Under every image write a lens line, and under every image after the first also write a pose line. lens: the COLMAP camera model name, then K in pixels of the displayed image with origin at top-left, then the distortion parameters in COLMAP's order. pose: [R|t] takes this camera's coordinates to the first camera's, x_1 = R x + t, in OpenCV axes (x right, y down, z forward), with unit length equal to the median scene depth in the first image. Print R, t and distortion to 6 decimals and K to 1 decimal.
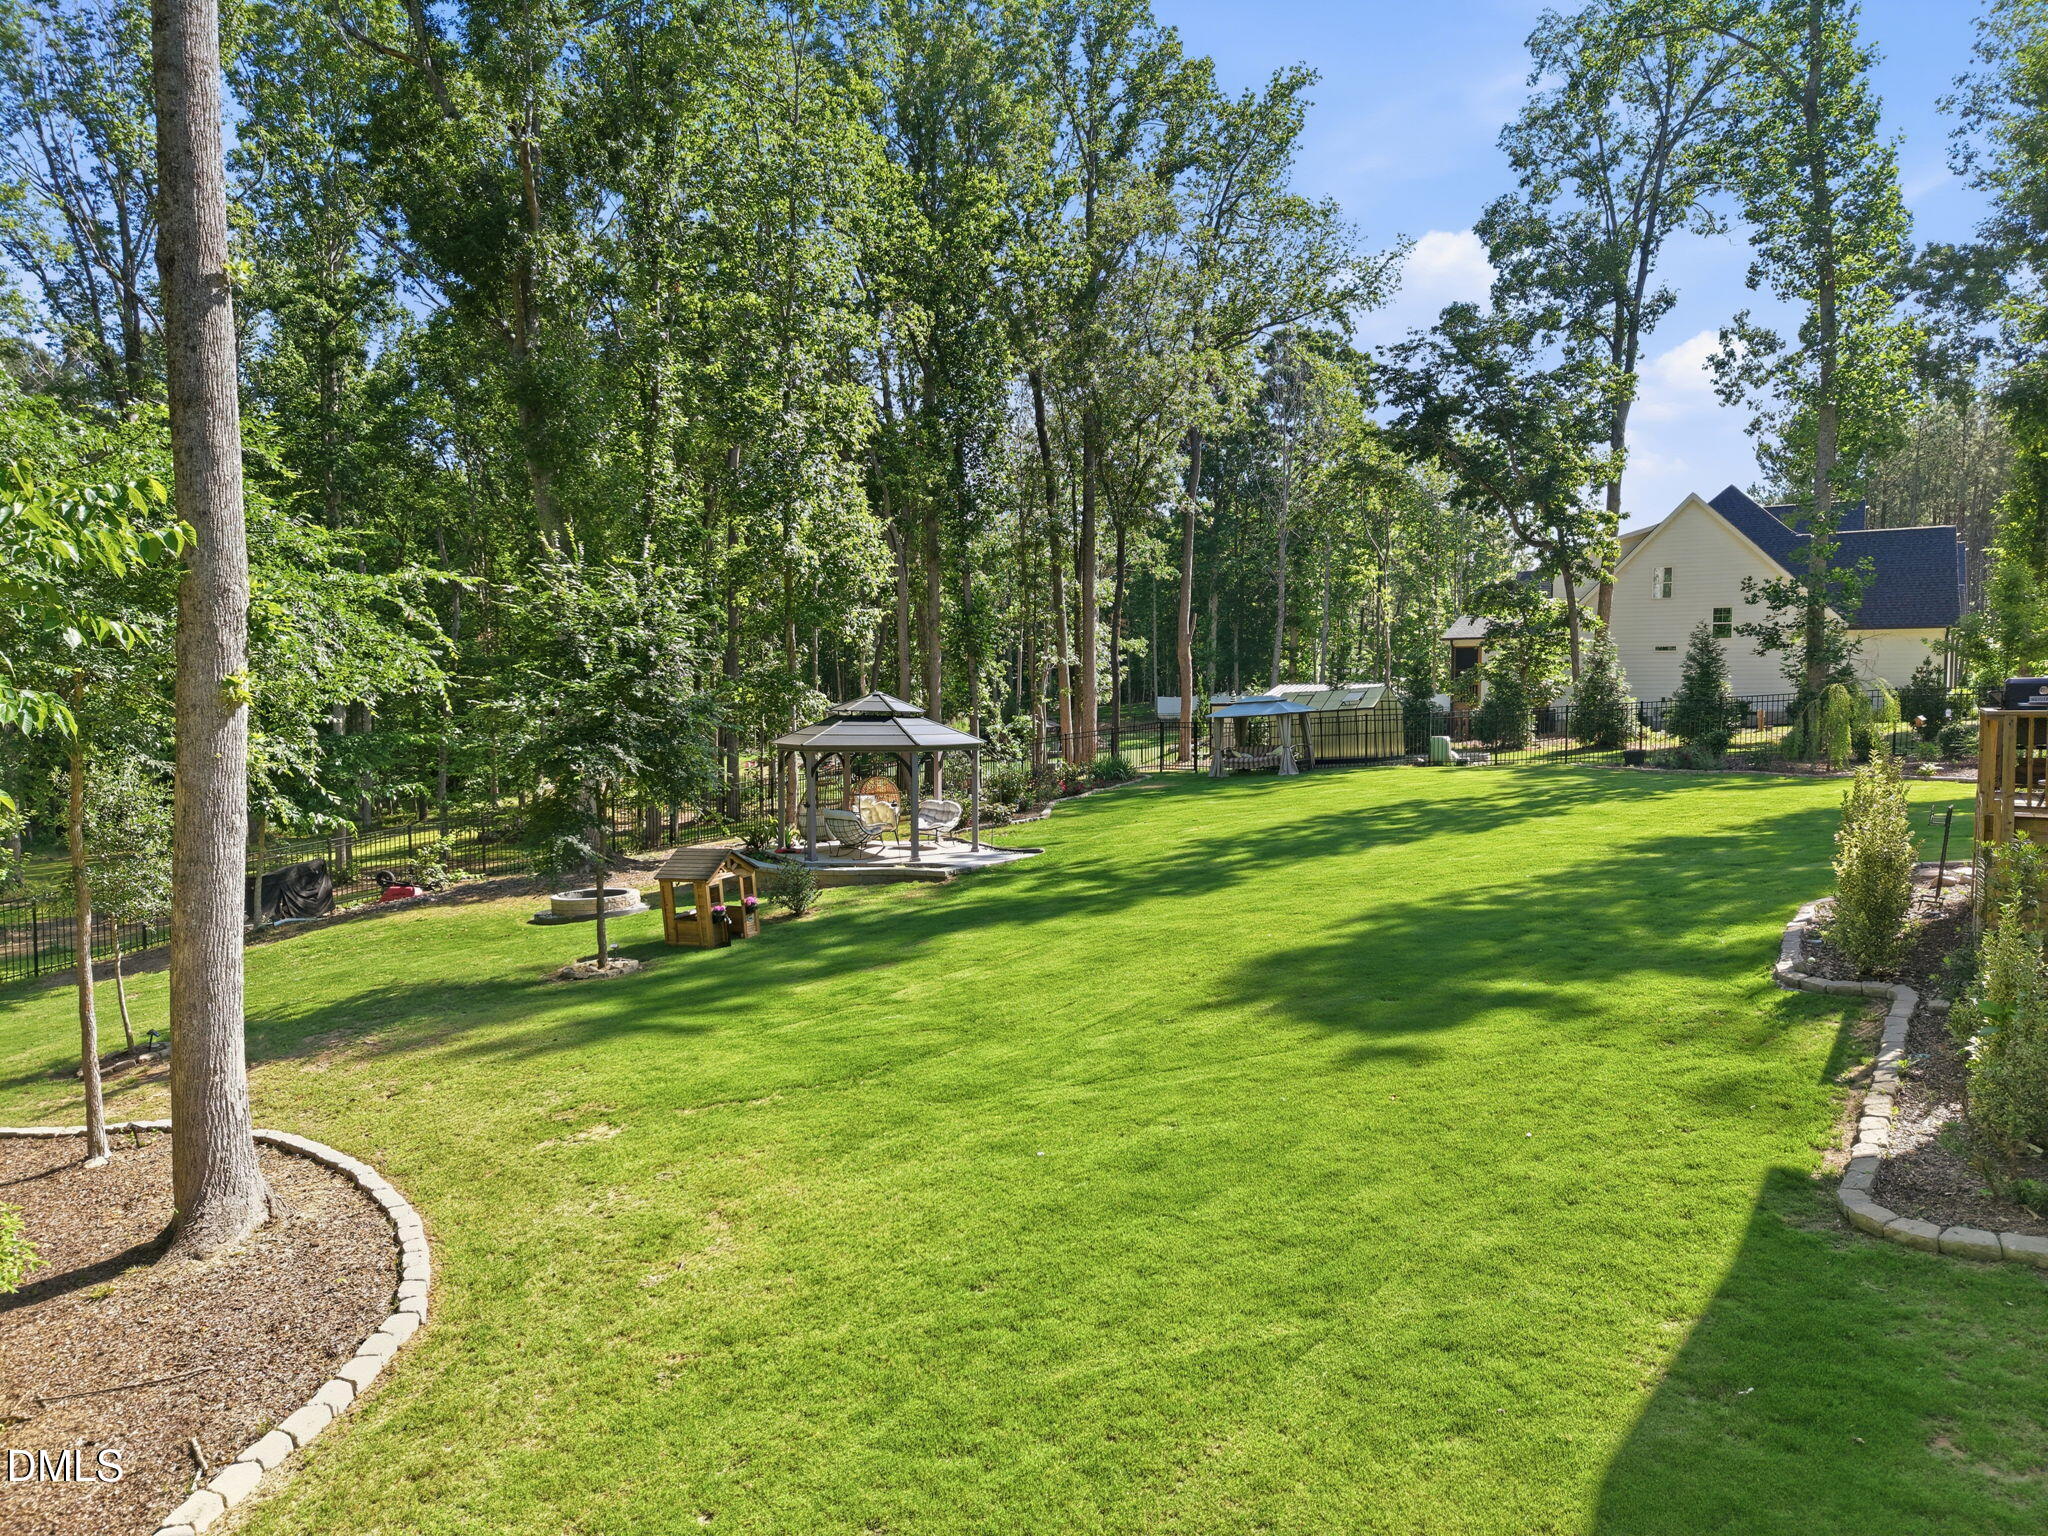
lens RADIAL K [[1366.9, 0, 1021.3], [0, 1366.9, 773.2], [0, 0, 1]] dist [0.008984, -0.012876]
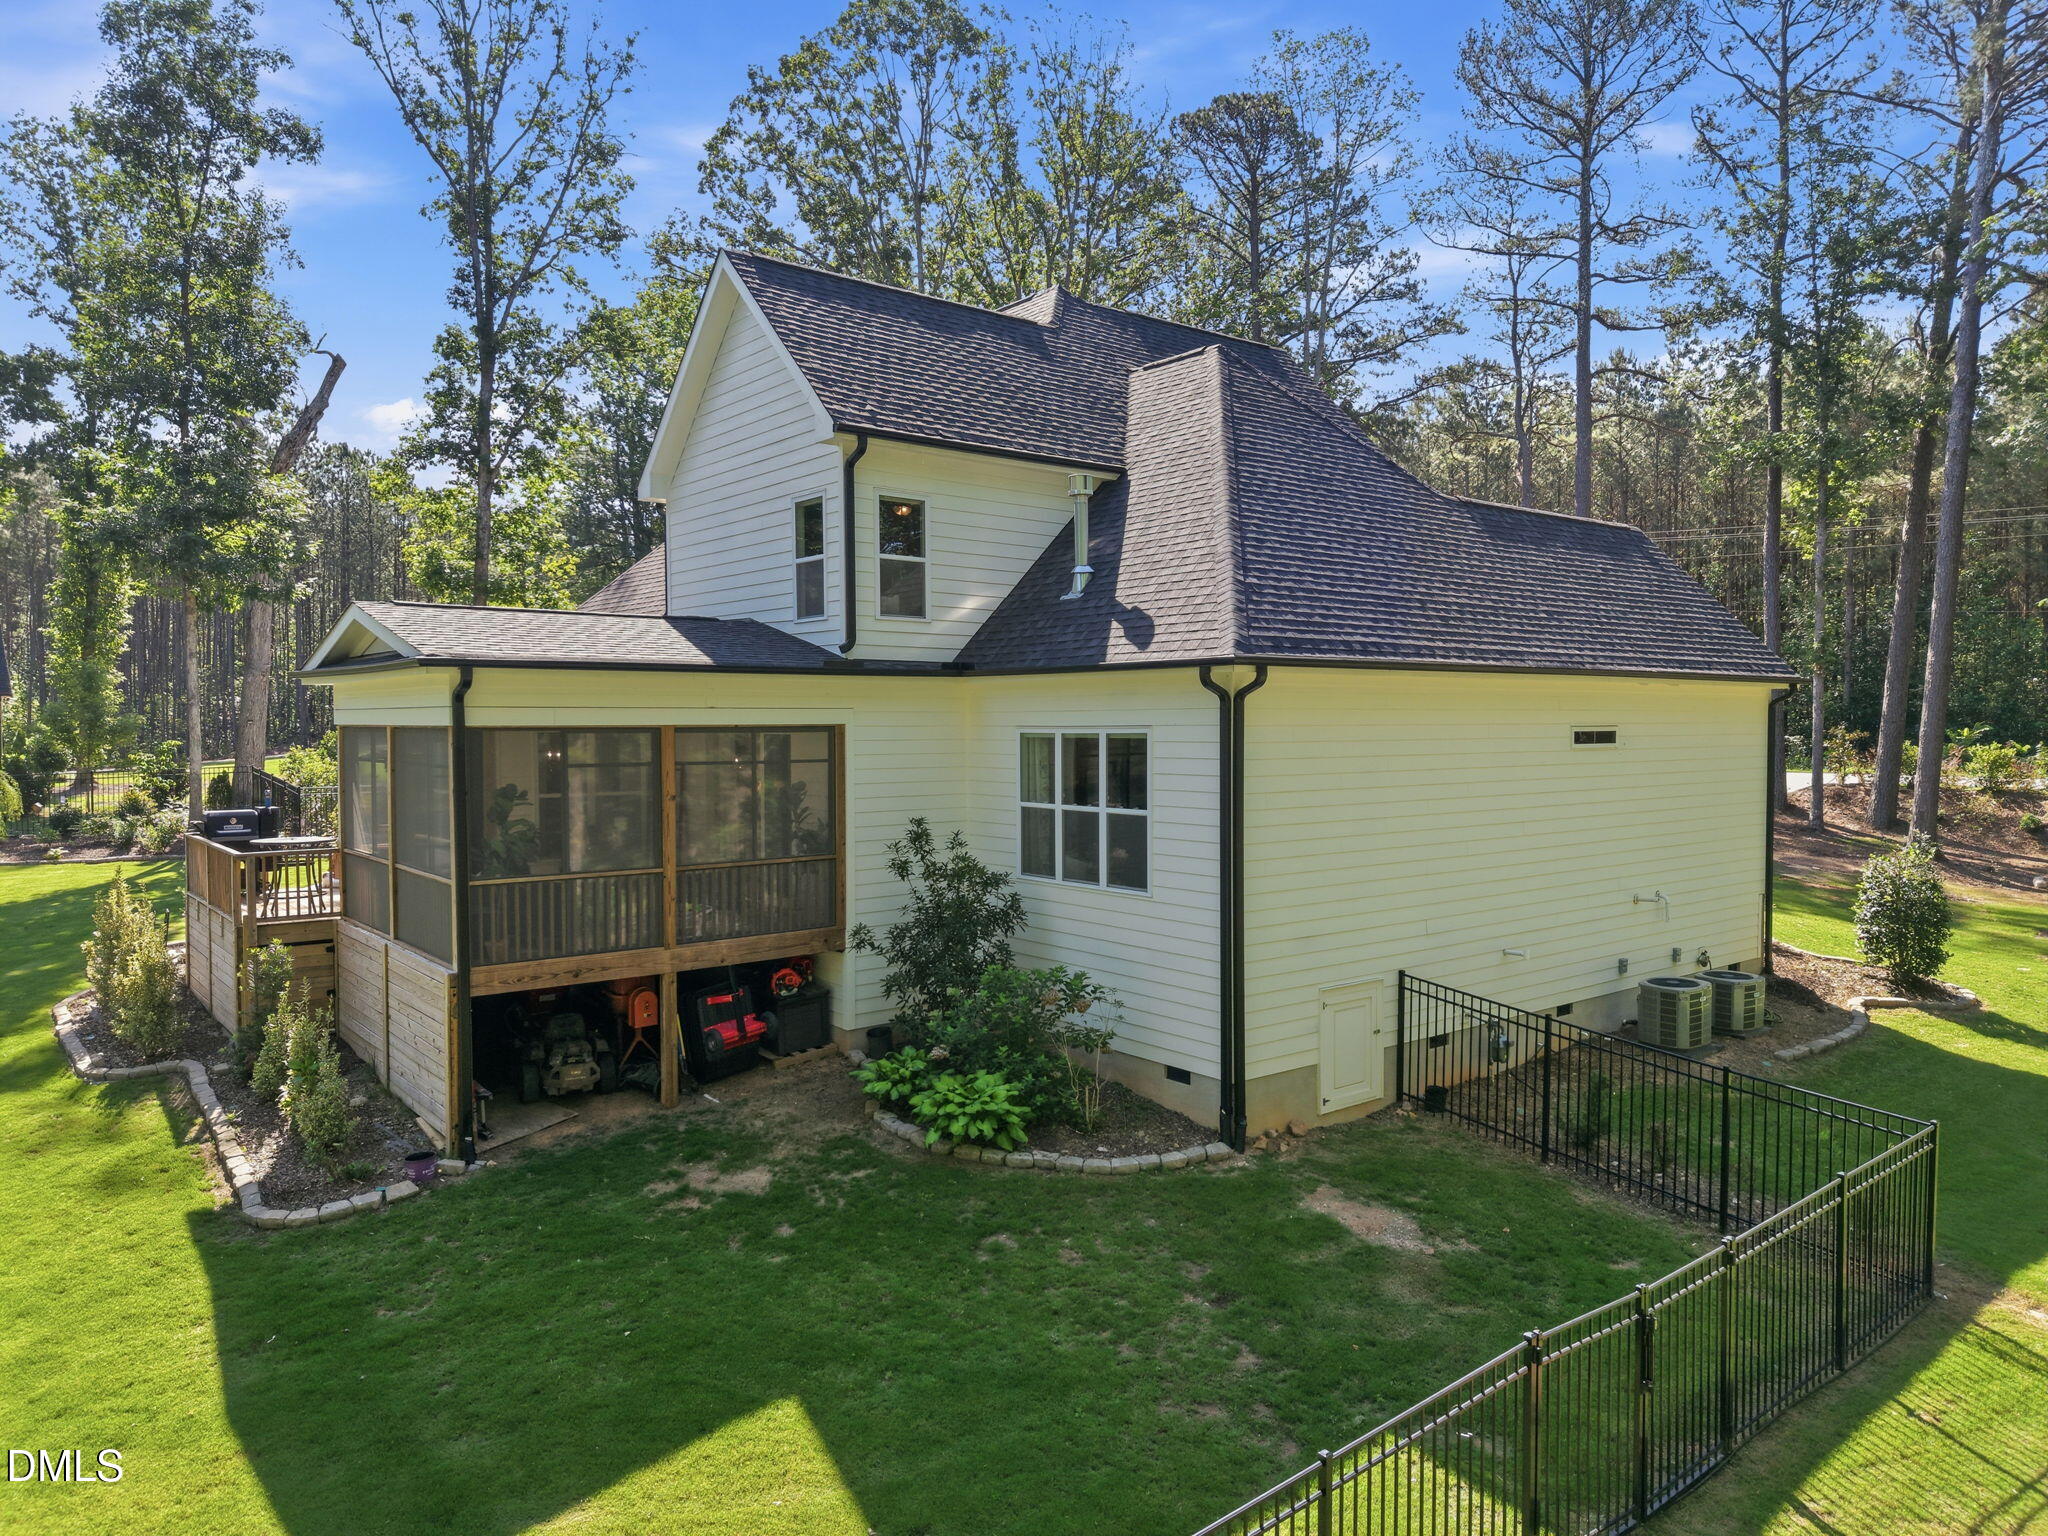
lens RADIAL K [[1366.9, 0, 1014.6], [0, 1366.9, 769.0], [0, 0, 1]] dist [0.008984, -0.012876]
pose [[0.292752, -0.032104, 0.955649, -0.471977], [0.052883, 0.998450, 0.017342, -0.132058], [-0.954725, 0.045460, 0.293996, -0.226015]]
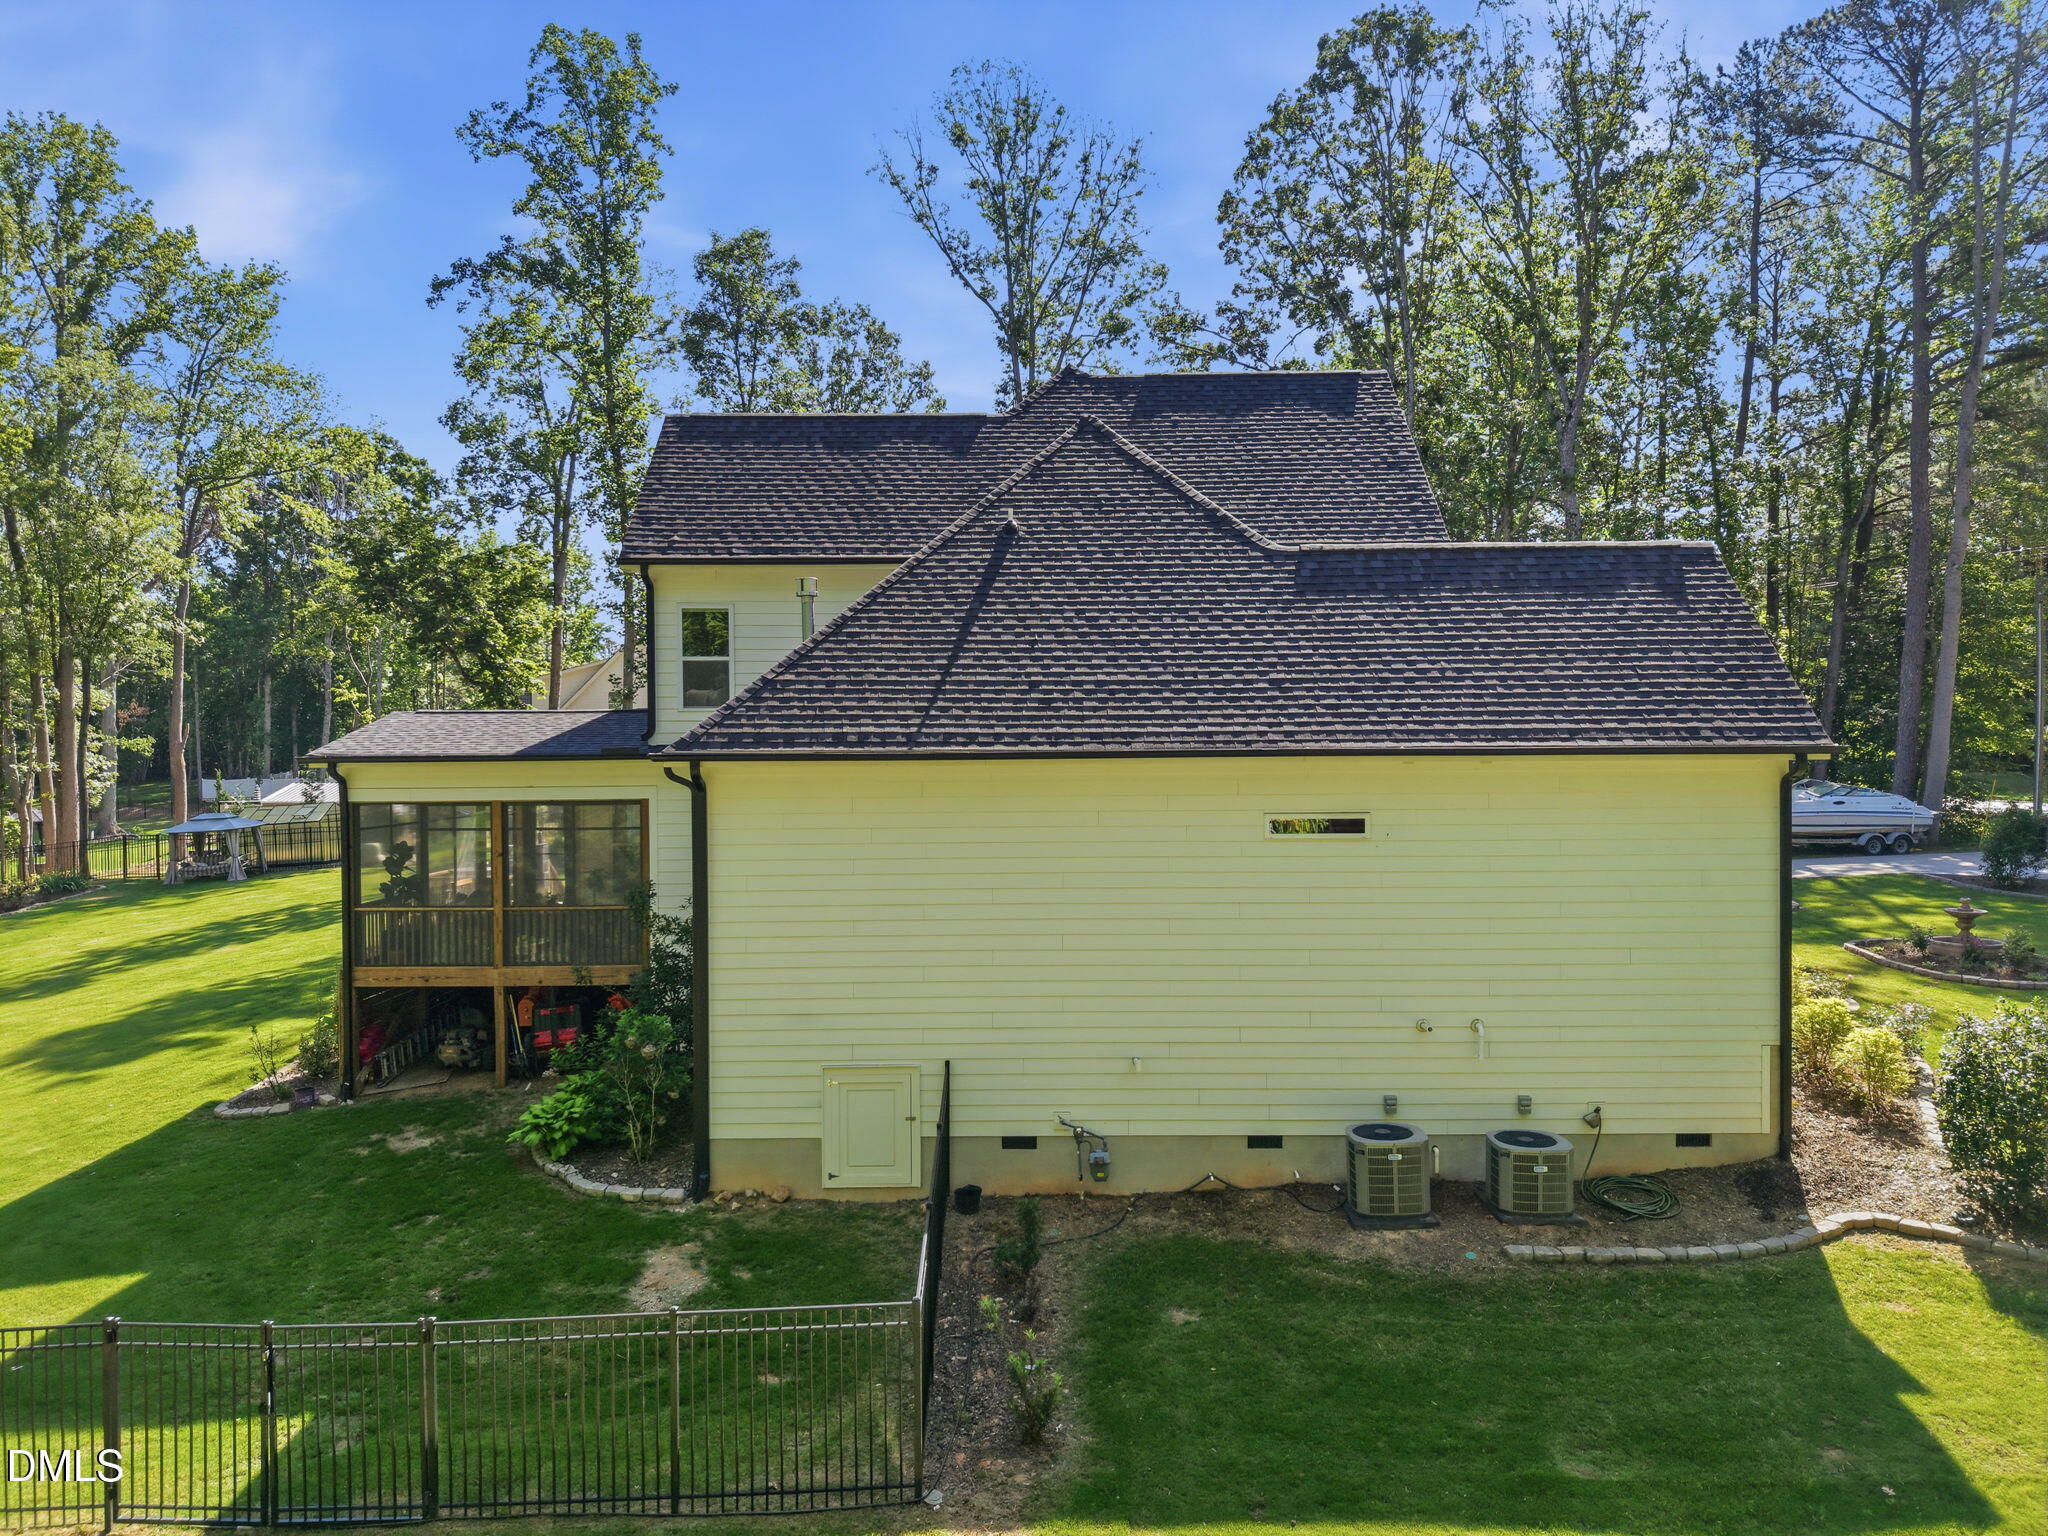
lens RADIAL K [[1366.9, 0, 1022.6], [0, 1366.9, 764.7], [0, 0, 1]] dist [0.008984, -0.012876]
pose [[0.824428, -0.009836, 0.565882, 0.326192], [0.035806, 0.998752, -0.034806, -0.129057], [-0.564834, 0.048957, 0.823751, -1.473791]]
